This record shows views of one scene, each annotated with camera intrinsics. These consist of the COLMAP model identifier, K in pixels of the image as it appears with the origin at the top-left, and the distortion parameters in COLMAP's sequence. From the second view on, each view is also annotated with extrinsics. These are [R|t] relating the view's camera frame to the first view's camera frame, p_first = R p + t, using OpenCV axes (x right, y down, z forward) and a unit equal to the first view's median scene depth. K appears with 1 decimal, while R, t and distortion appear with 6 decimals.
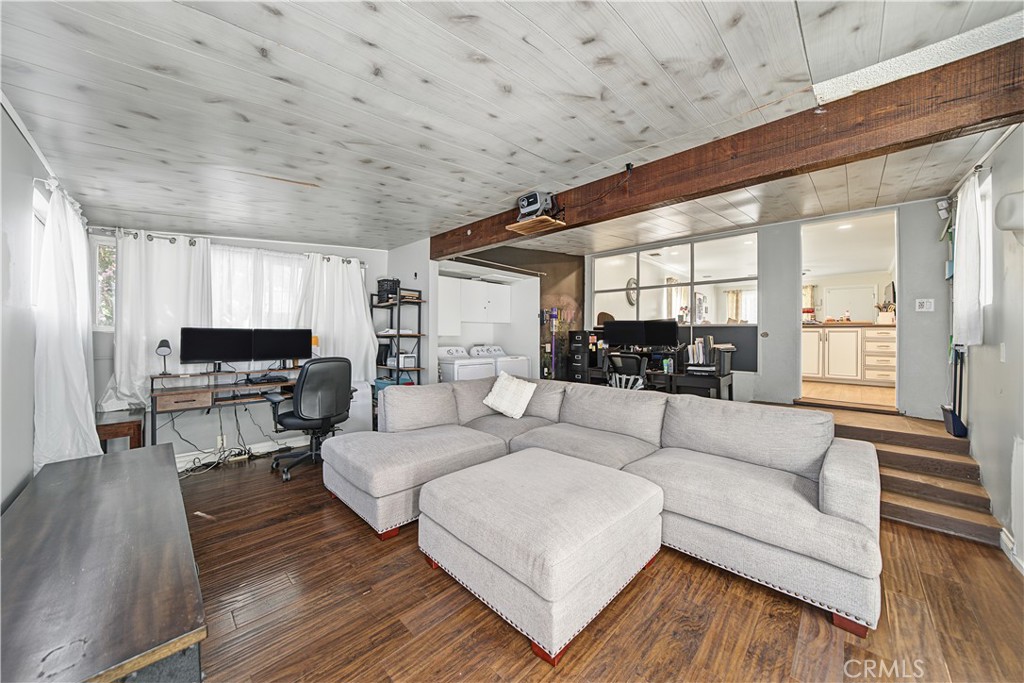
lens RADIAL K [[358.8, 0, 516.2], [0, 358.8, 336.7], [0, 0, 1]] dist [-0.020336, 0.000406]
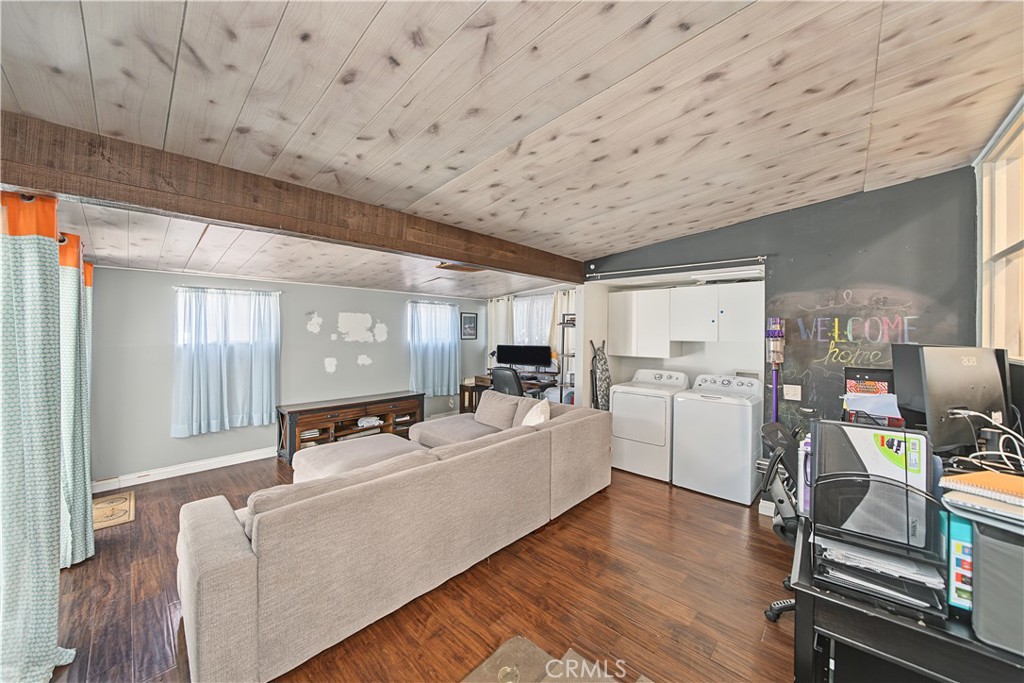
lens RADIAL K [[358.8, 0, 509.9], [0, 358.8, 332.2], [0, 0, 1]] dist [-0.020336, 0.000406]
pose [[0.034466, -0.001811, -0.999404, 0.879315], [-0.012589, 0.999918, -0.002246, -0.076053], [0.999327, 0.012659, 0.034440, 0.825507]]
